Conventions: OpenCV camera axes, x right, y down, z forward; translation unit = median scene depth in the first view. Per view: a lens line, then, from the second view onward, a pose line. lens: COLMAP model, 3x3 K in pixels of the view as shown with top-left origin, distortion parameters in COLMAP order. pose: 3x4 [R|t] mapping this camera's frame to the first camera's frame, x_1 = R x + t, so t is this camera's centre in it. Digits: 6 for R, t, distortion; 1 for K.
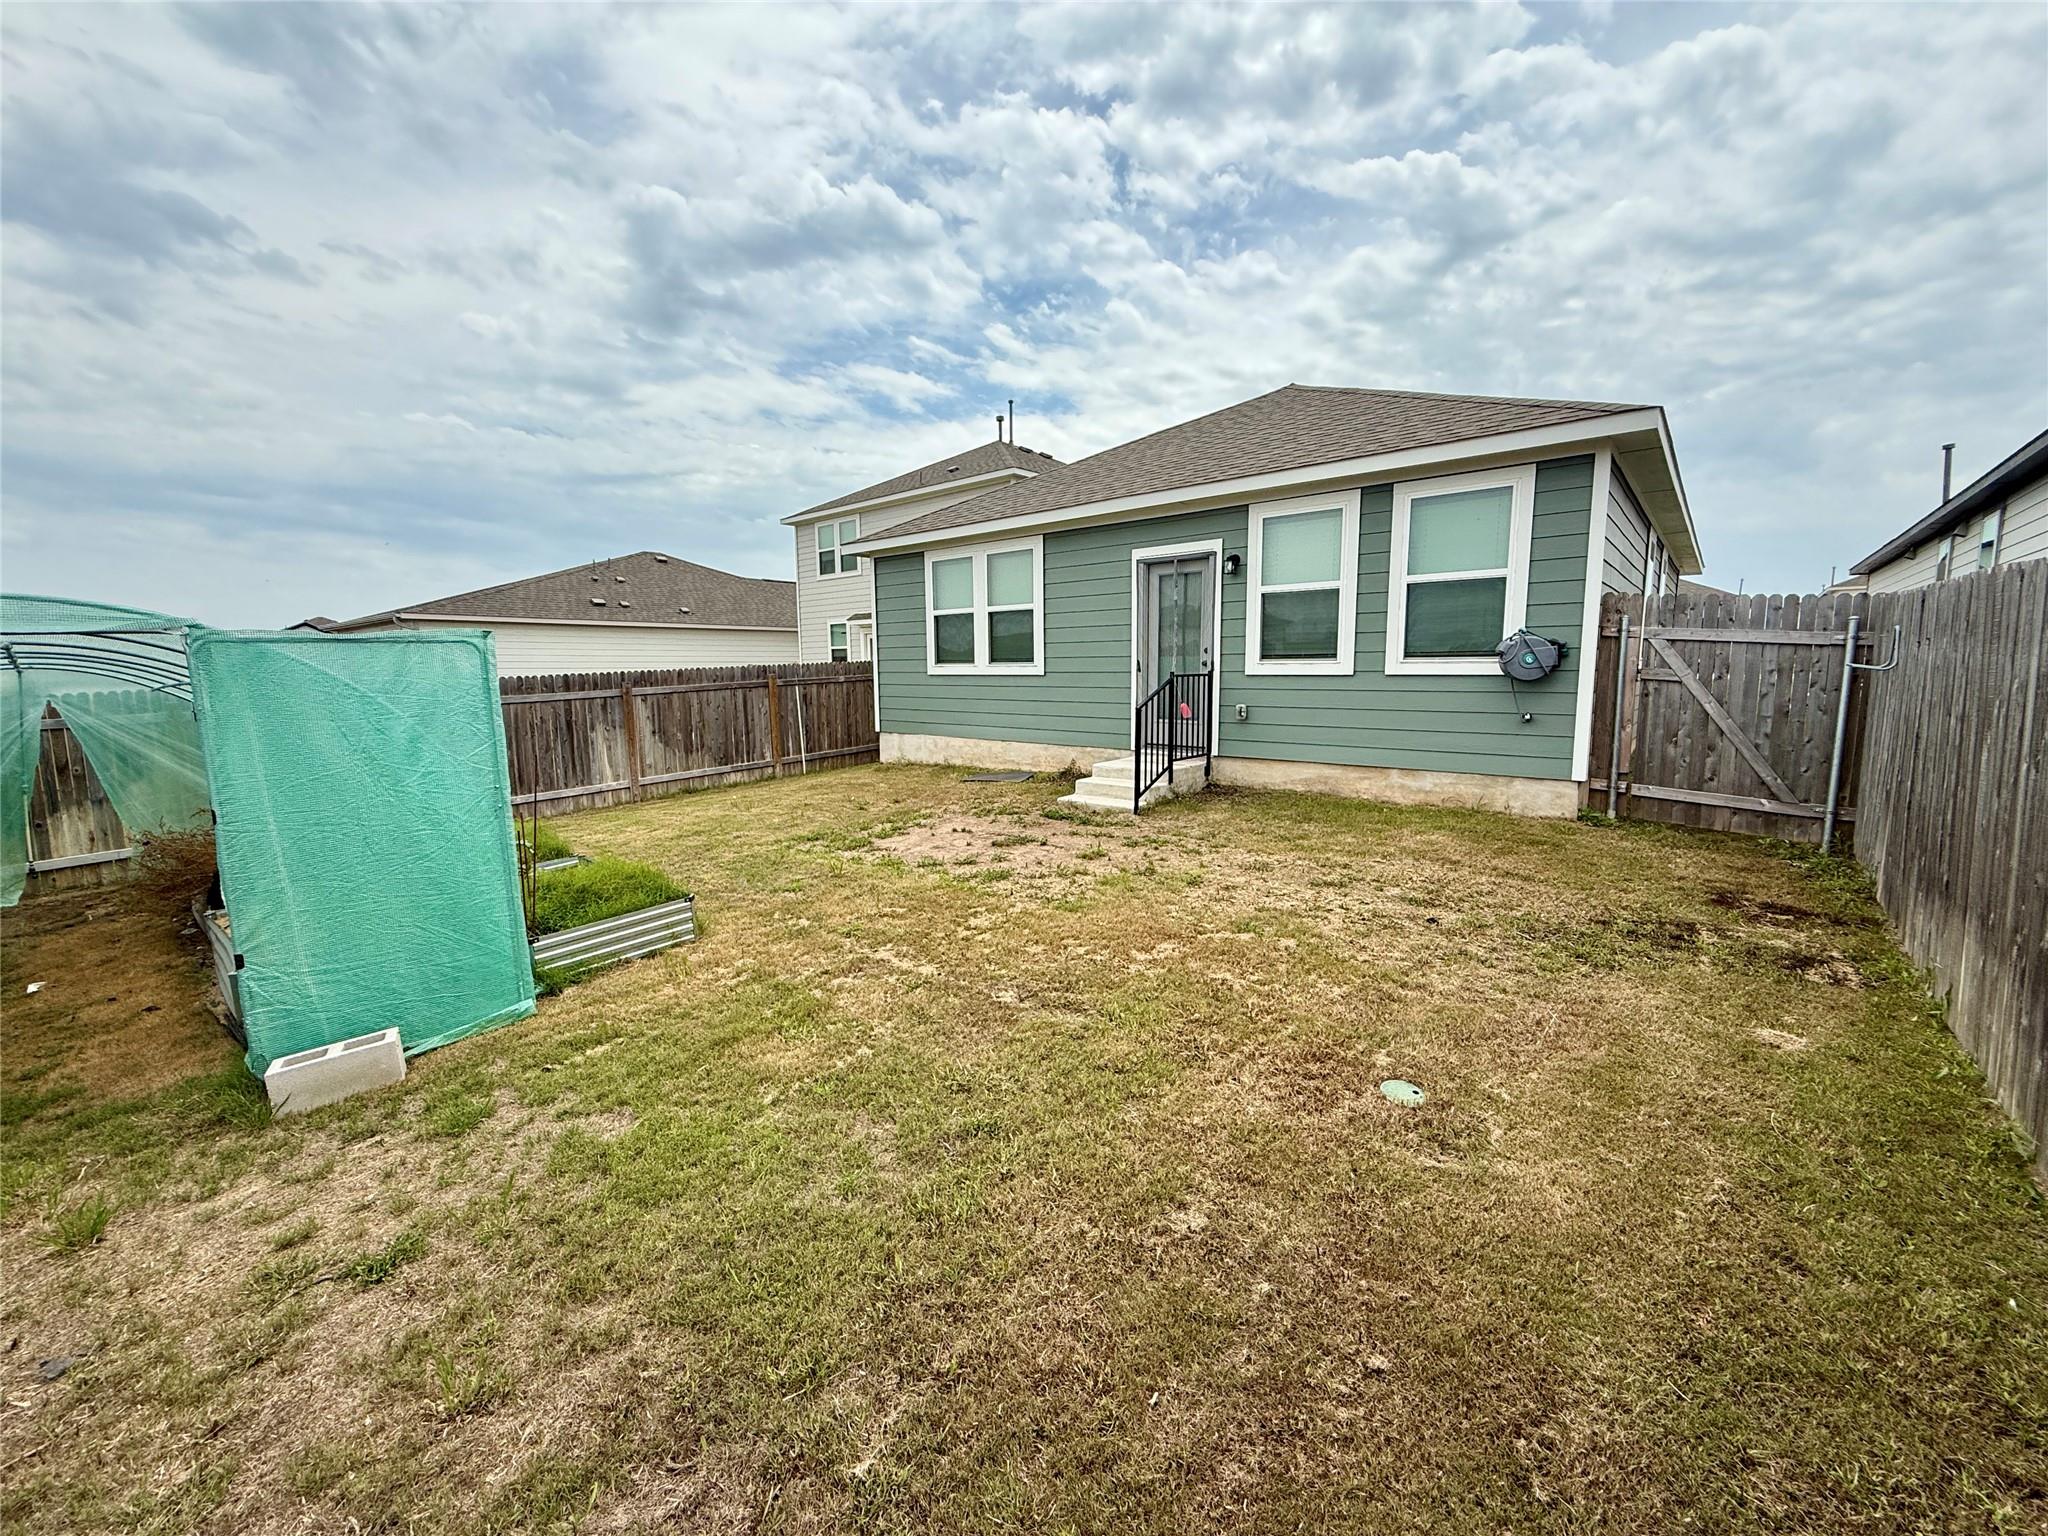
lens RADIAL K [[819.9, 0, 1025.5], [0, 819.9, 765.0], [0, 0, 1]] dist [-0.000803, -0.000155]
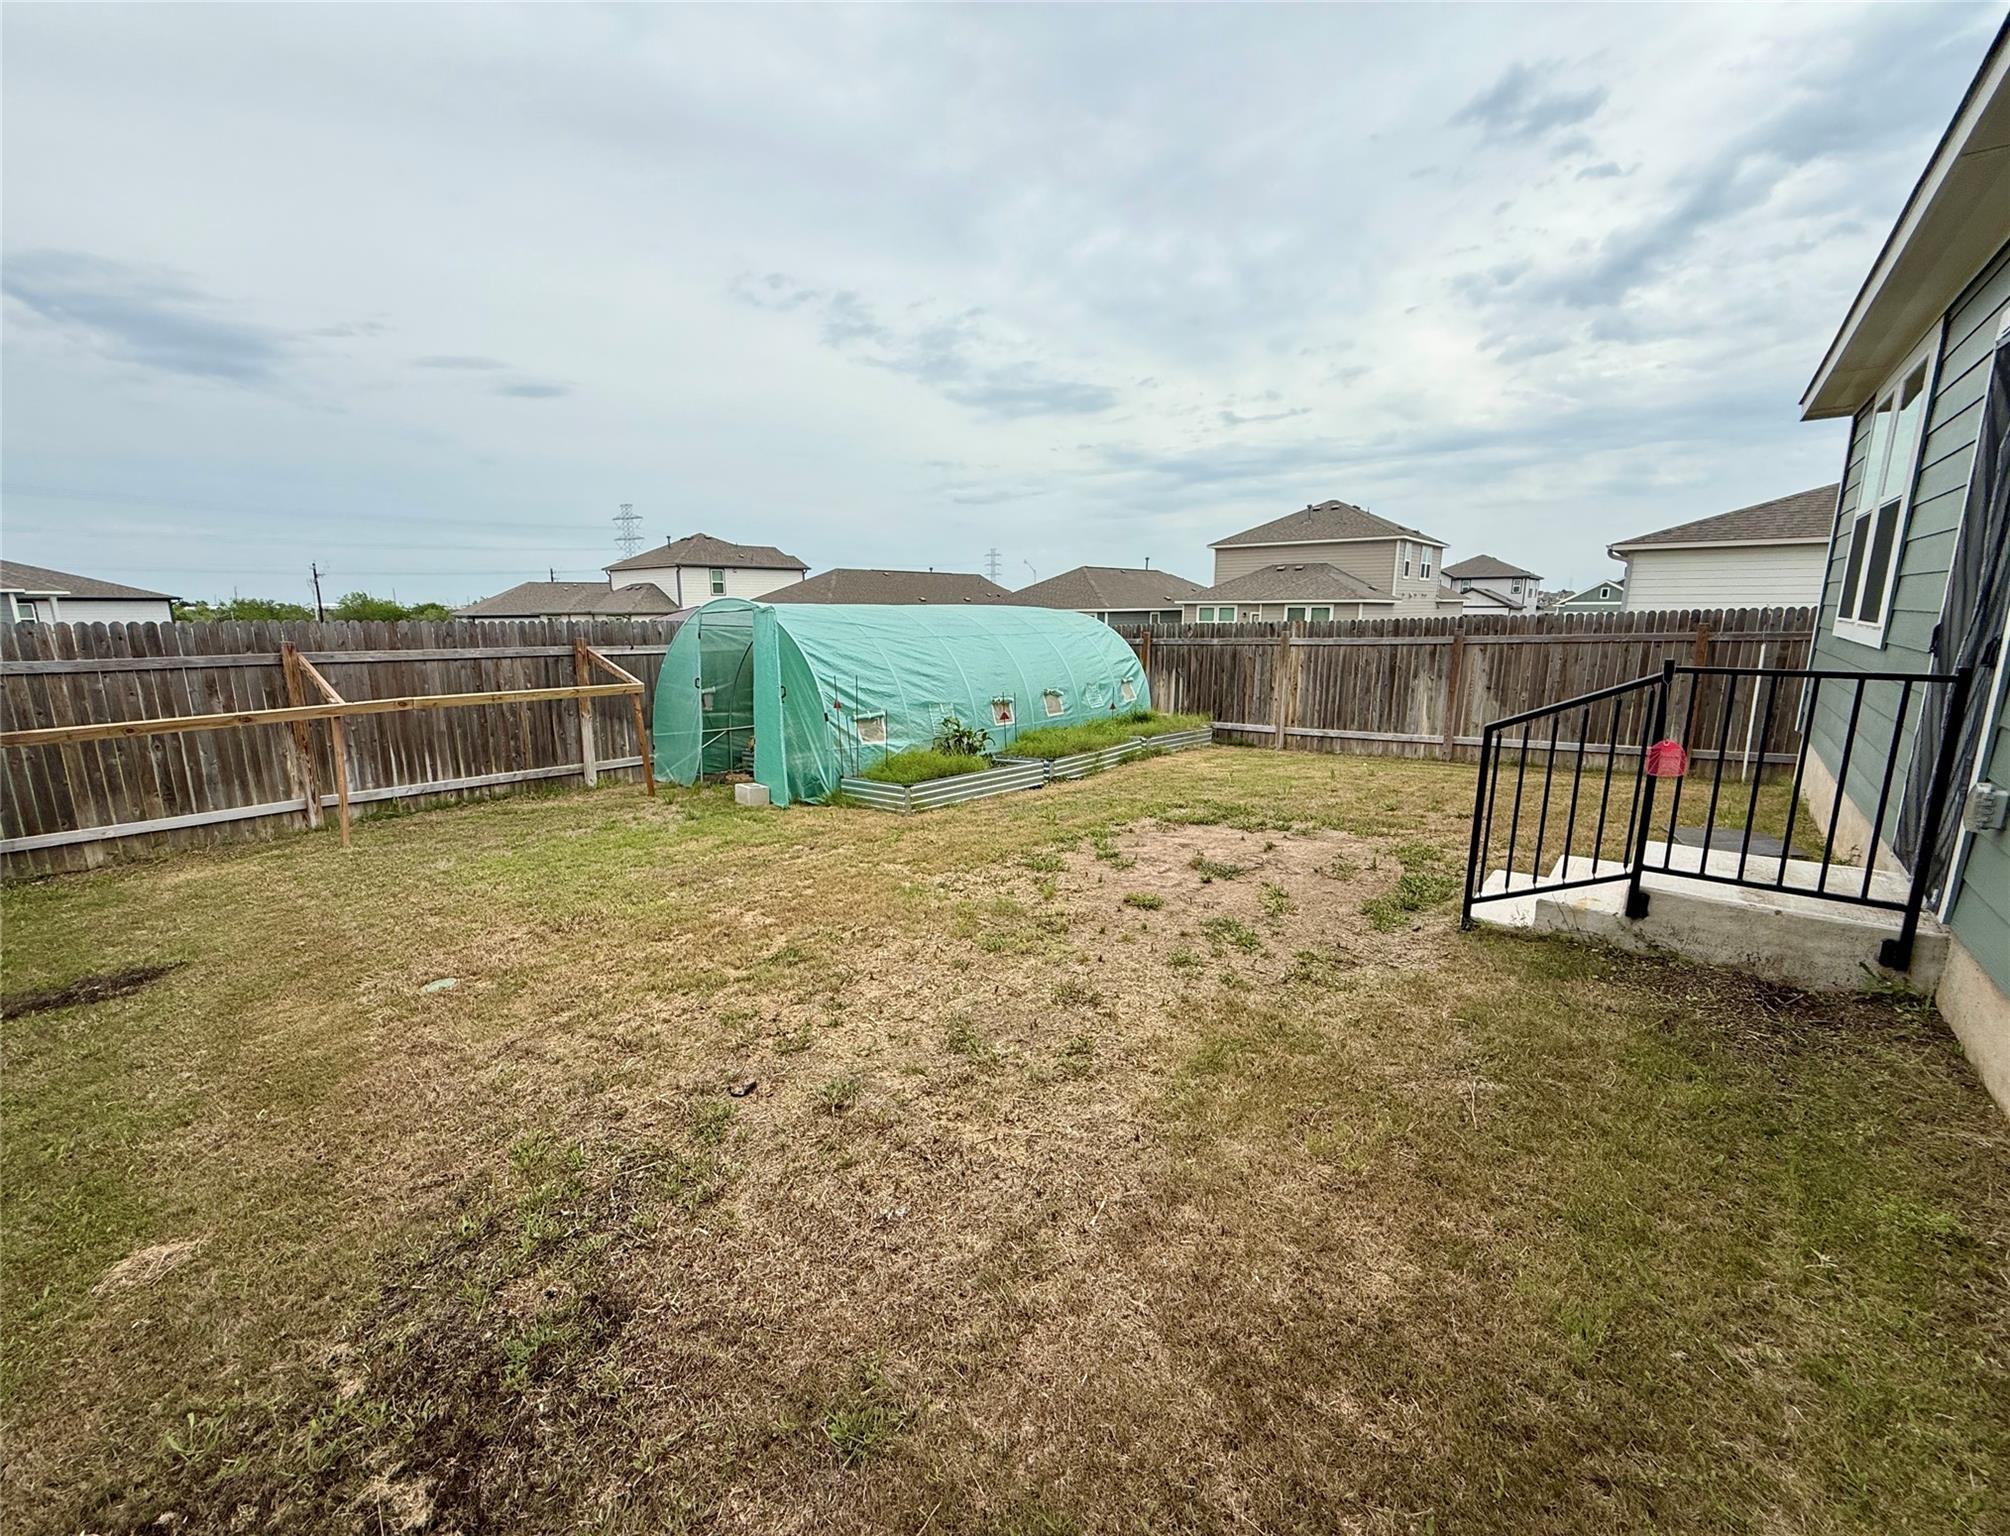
lens RADIAL K [[848.5, 0, 1005.1], [0, 848.5, 772.0], [0, 0, 1]] dist [-0.000327, -0.000003]
pose [[-0.010665, 0.203979, -0.978917, 0.491479], [-0.110370, 0.972751, 0.203897, -0.087259], [0.993833, 0.110218, 0.012138, 0.534157]]
